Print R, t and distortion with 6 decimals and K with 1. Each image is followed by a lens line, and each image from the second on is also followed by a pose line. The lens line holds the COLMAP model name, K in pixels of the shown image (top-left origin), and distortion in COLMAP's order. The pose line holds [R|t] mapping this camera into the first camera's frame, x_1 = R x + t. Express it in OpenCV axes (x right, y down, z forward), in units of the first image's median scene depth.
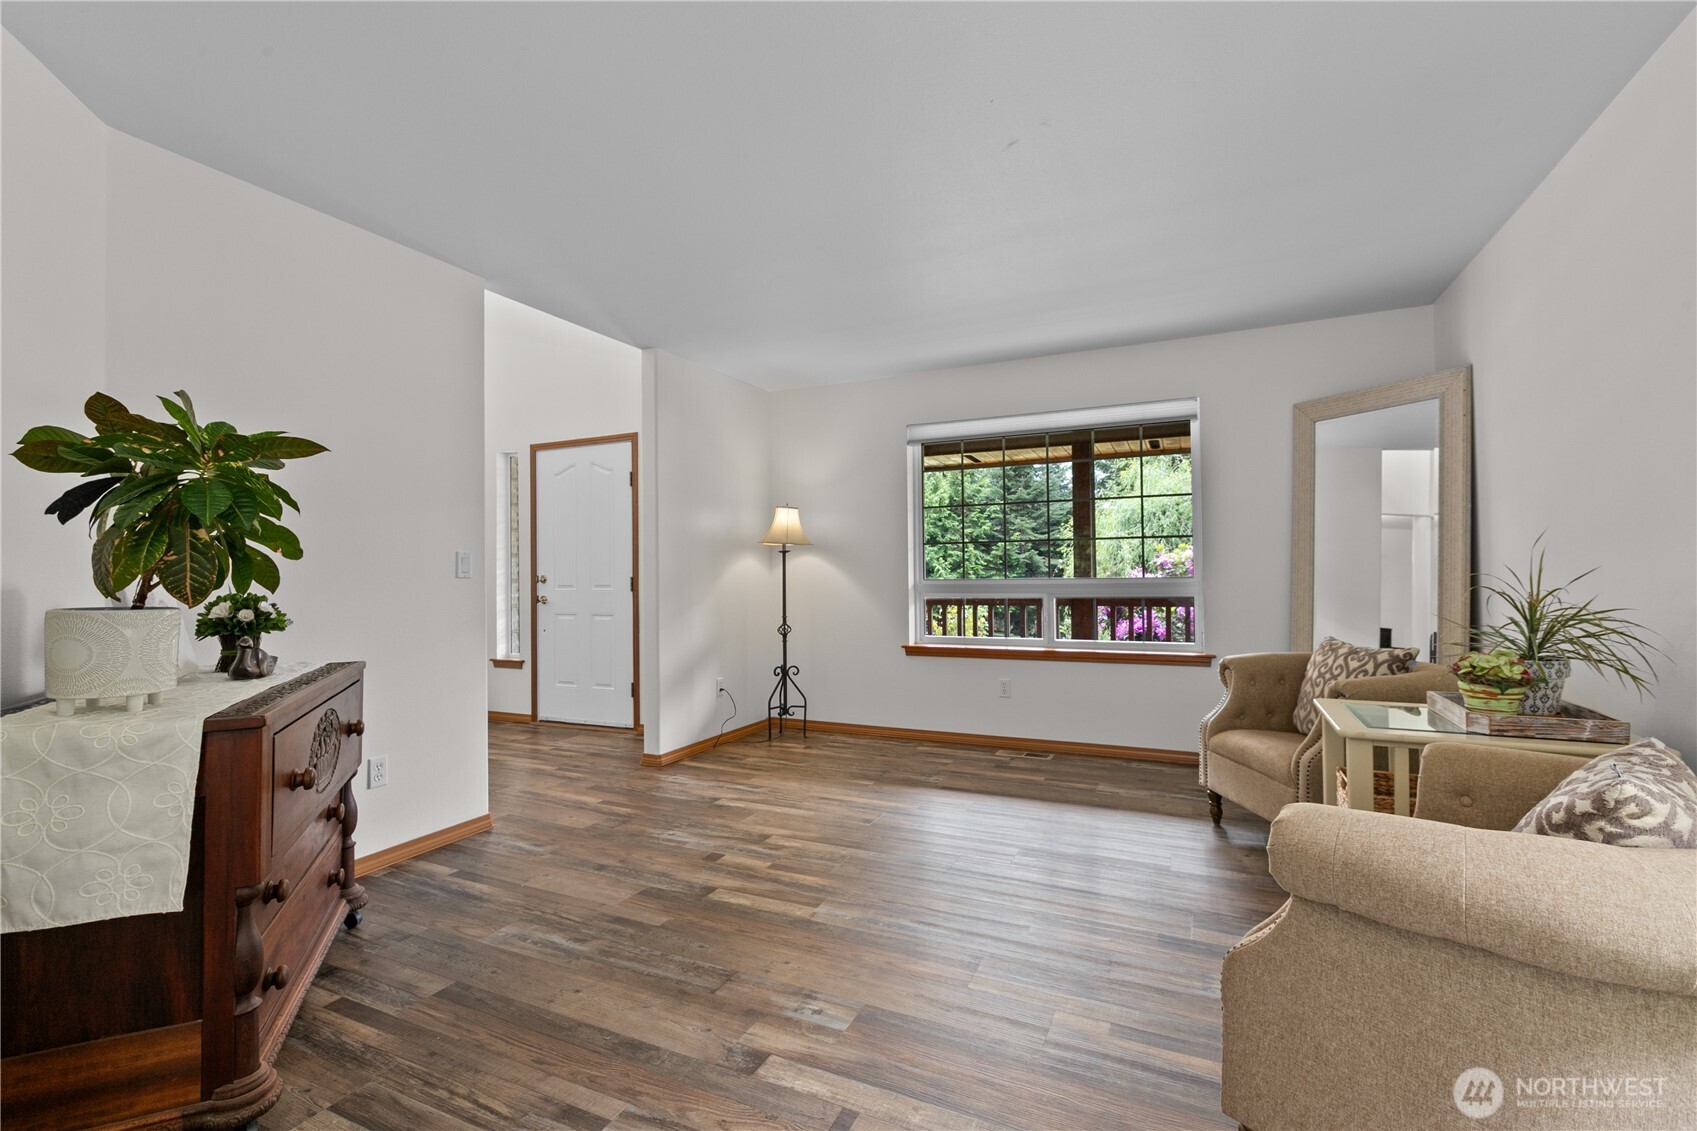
lens RADIAL K [[754.6, 0, 843.4], [0, 754.6, 564.9], [0, 0, 1]] dist [-0.003204, -0.001968]
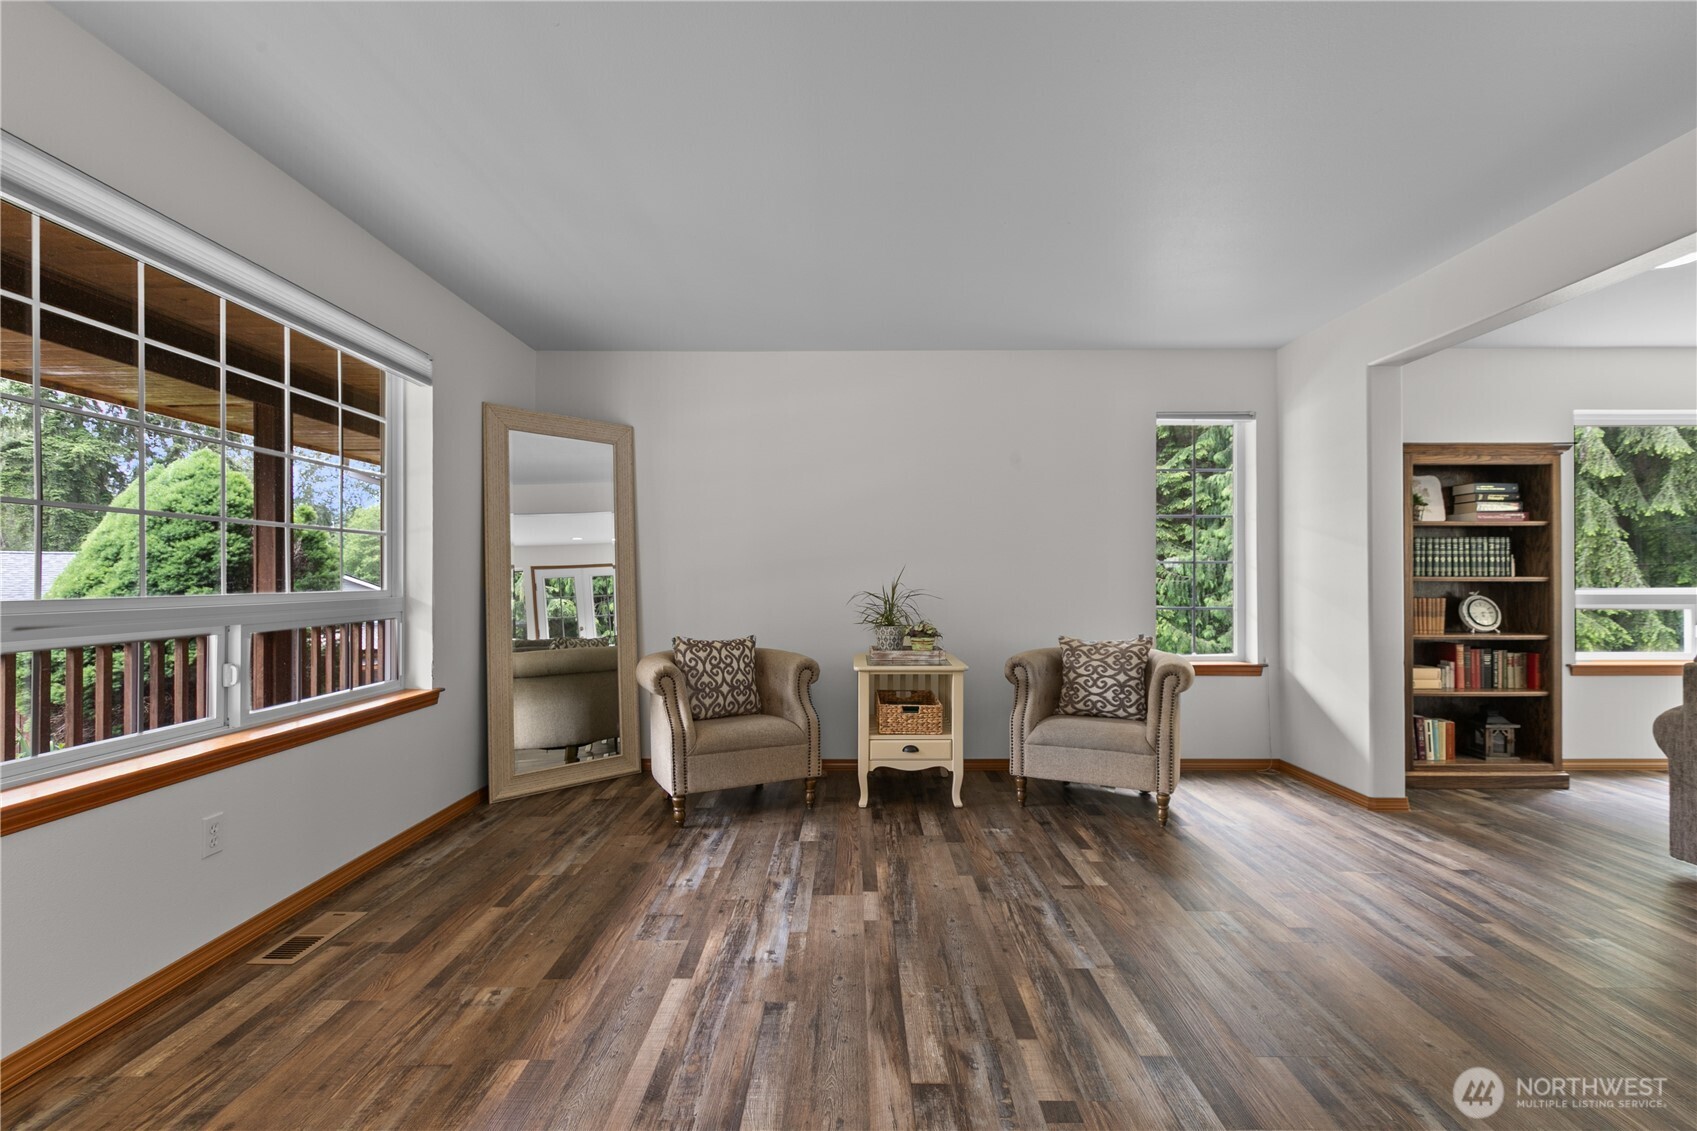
lens RADIAL K [[754.6, 0, 847.8], [0, 754.6, 574.3], [0, 0, 1]] dist [-0.003204, -0.001968]
pose [[-0.416510, 0.009517, 0.909082, -0.512497], [-0.000153, 0.999944, -0.010538, 0.010281], [-0.909131, -0.004528, -0.416485, 1.166230]]
